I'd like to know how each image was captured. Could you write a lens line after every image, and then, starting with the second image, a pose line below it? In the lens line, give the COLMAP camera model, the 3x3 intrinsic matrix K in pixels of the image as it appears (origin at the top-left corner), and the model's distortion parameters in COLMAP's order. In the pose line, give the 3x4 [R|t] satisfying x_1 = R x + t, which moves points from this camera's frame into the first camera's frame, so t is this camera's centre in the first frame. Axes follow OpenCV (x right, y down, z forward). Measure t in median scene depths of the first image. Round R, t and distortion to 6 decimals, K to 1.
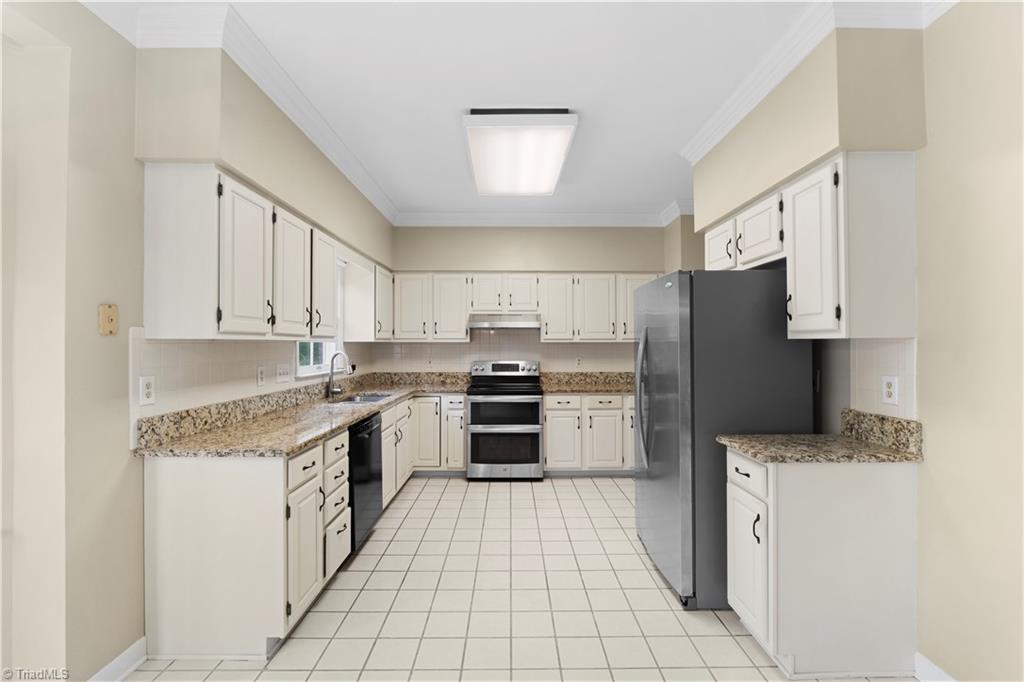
lens RADIAL K [[453.3, 0, 517.5], [0, 453.3, 340.1], [0, 0, 1]] dist [-0.009482, -0.000535]
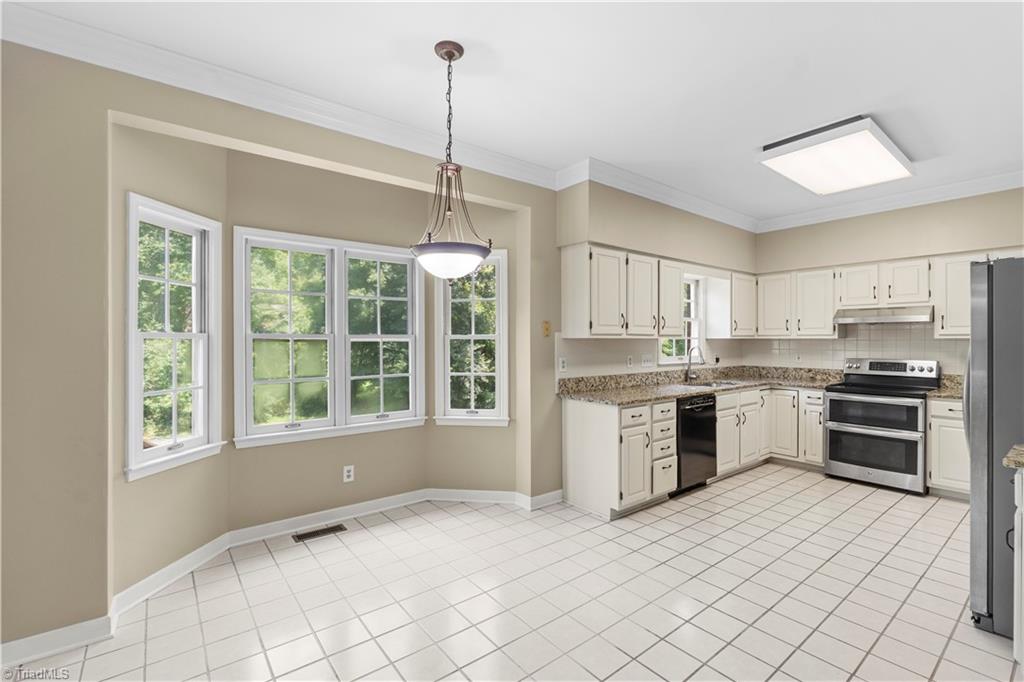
lens RADIAL K [[453.3, 0, 518.9], [0, 453.3, 342.8], [0, 0, 1]] dist [-0.009482, -0.000535]
pose [[0.615248, 0.004849, -0.788319, 0.363815], [0.007158, 0.999905, 0.011737, -0.004234], [0.788301, -0.012865, 0.615155, -0.214199]]
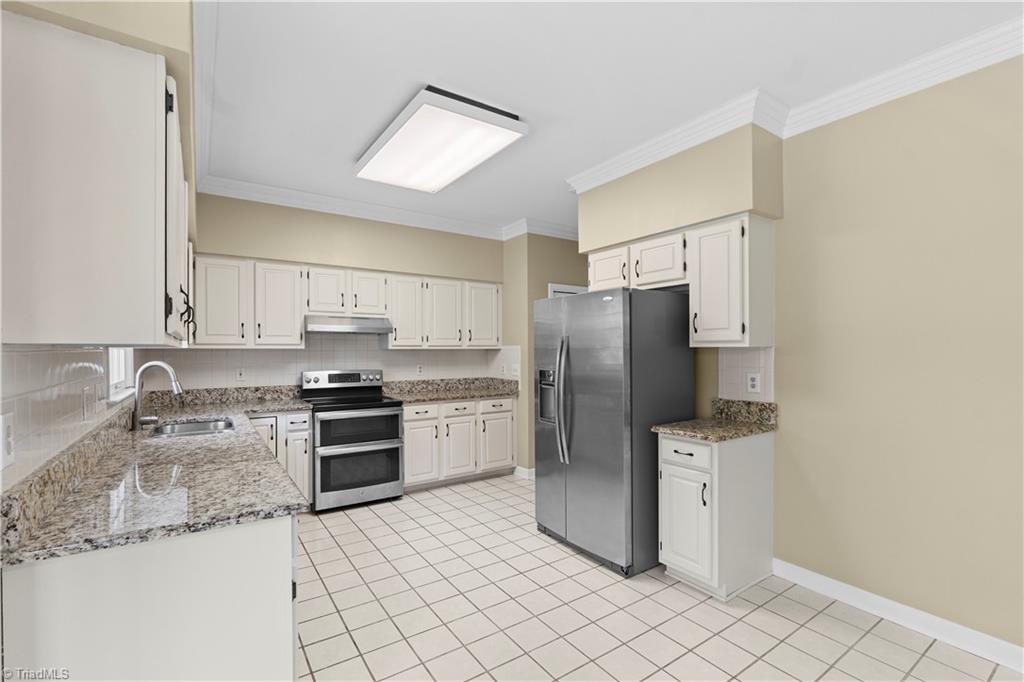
lens RADIAL K [[453.3, 0, 524.8], [0, 453.3, 350.6], [0, 0, 1]] dist [-0.009482, -0.000535]
pose [[0.828344, -0.000868, 0.560219, -0.361133], [-0.004176, 0.999961, 0.007724, -0.000381], [-0.560204, -0.008738, 0.828309, 0.130120]]
